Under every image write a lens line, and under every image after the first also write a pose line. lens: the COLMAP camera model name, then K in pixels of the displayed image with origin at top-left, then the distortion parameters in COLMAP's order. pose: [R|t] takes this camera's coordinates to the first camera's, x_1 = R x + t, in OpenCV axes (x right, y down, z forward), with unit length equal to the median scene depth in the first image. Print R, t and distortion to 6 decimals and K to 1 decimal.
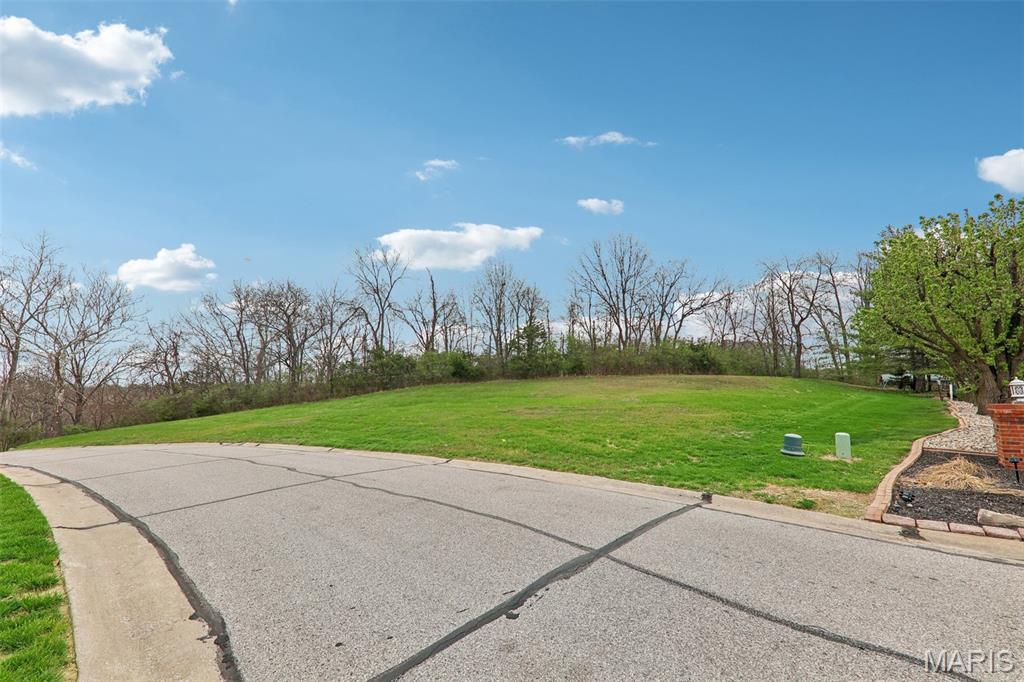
lens RADIAL K [[383.1, 0, 510.0], [0, 383.1, 350.1], [0, 0, 1]] dist [0.010441, 0.000039]
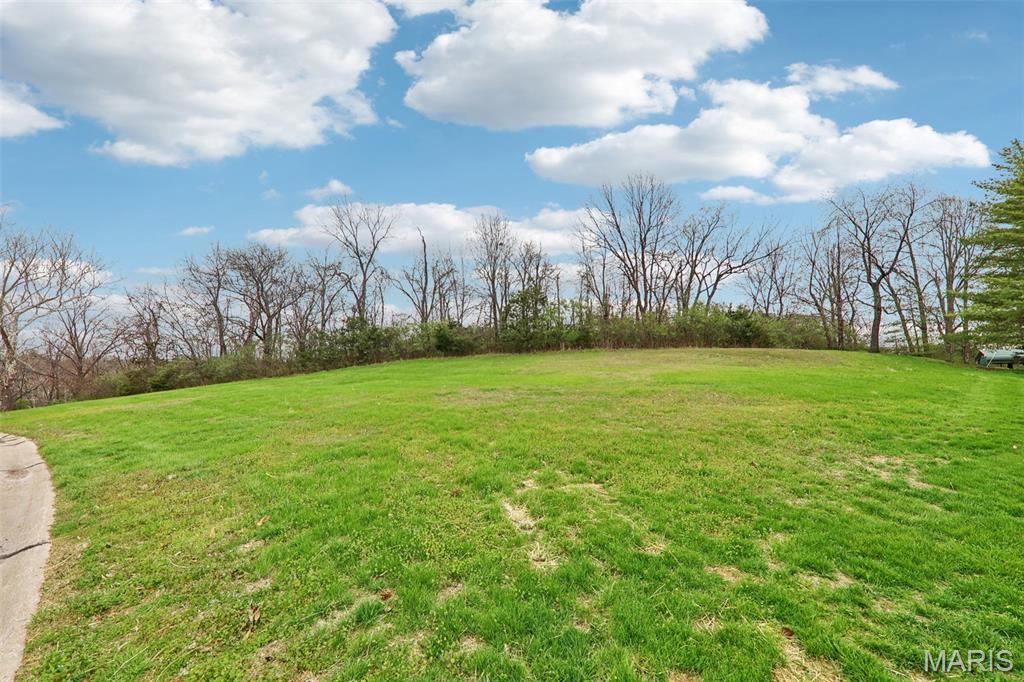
lens RADIAL K [[375.6, 0, 512.0], [0, 375.6, 341.0], [0, 0, 1]] dist [0.018858, -0.009274]
pose [[0.997703, 0.005081, -0.067543, 0.073727], [-0.003043, 0.999538, 0.030250, 0.023470], [0.067666, -0.029975, 0.997258, 0.177067]]
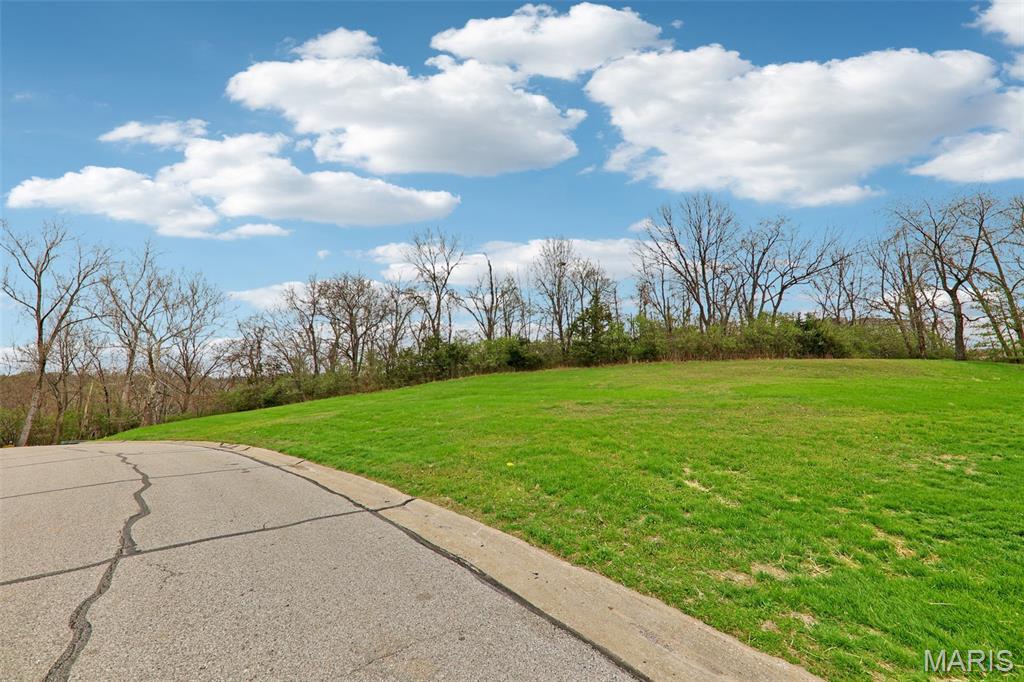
lens RADIAL K [[377.9, 0, 516.6], [0, 377.9, 314.9], [0, 0, 1]] dist [0.013012, -0.006358]
pose [[0.984131, -0.035682, -0.173821, 0.031077], [0.024414, 0.997485, -0.066537, 0.009939], [0.175758, 0.061237, 0.982527, 0.107183]]
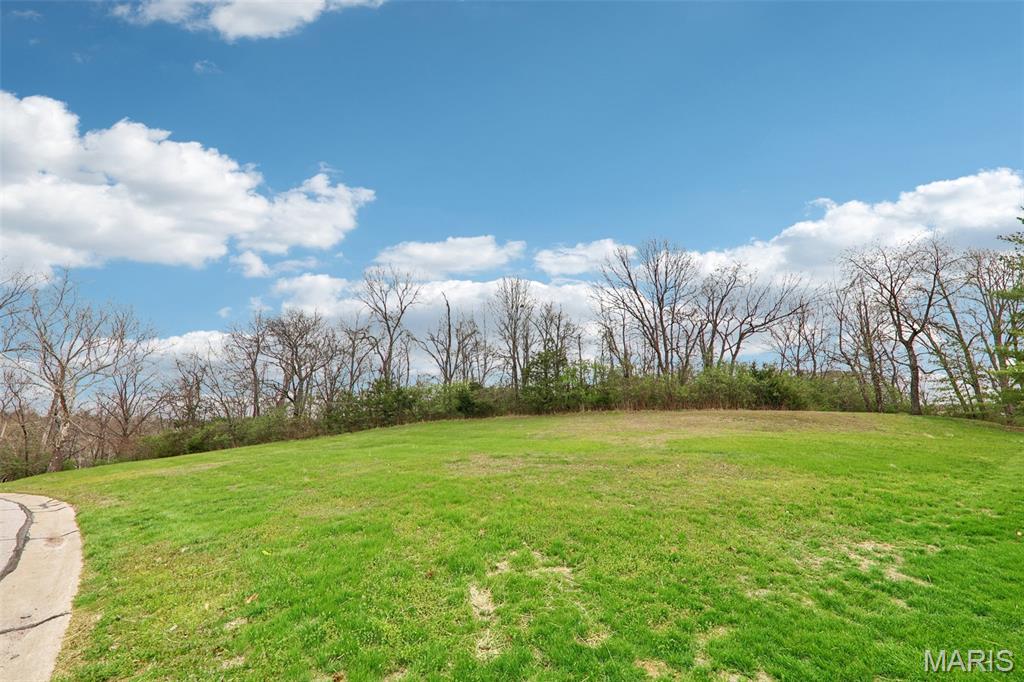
lens RADIAL K [[378.3, 0, 514.4], [0, 378.3, 350.8], [0, 0, 1]] dist [0.016758, -0.008394]
pose [[0.991120, -0.016869, -0.131893, 0.090509], [0.004377, 0.995521, -0.094436, 0.014649], [0.132895, 0.093020, 0.986755, 0.166609]]
